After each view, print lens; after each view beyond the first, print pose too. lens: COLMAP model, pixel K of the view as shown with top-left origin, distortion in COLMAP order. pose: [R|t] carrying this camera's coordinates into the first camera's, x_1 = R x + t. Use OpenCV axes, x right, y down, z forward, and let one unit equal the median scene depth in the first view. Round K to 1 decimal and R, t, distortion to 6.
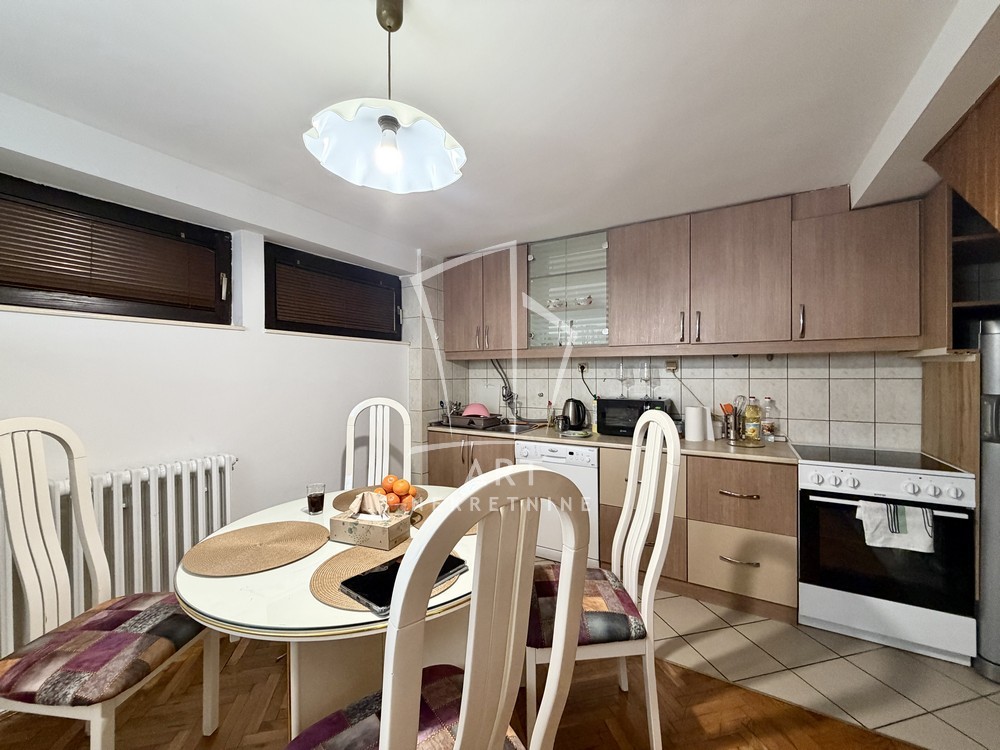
lens RADIAL K [[398.6, 0, 500.1], [0, 398.6, 376.2], [0, 0, 1]] dist [-0.000842, -0.000036]
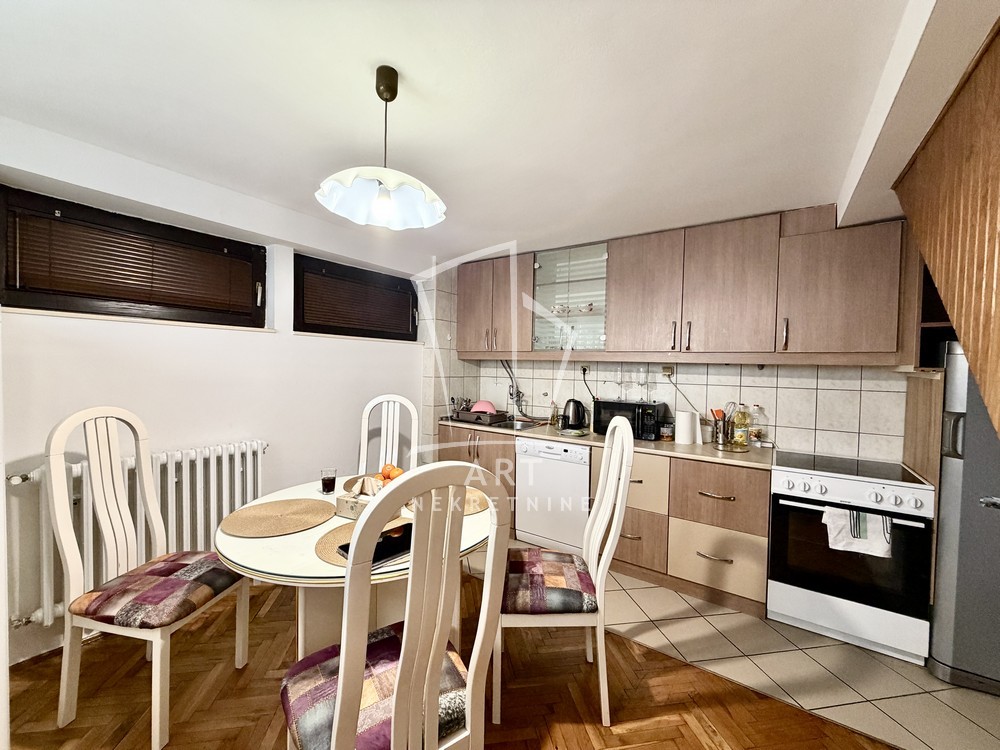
lens RADIAL K [[398.6, 0, 499.8], [0, 398.6, 376.7], [0, 0, 1]] dist [-0.000842, -0.000036]
pose [[0.997210, 0.026663, -0.069727, 0.095726], [-0.025341, 0.999483, 0.019769, -0.031573], [0.070218, -0.017947, 0.997370, -0.113150]]
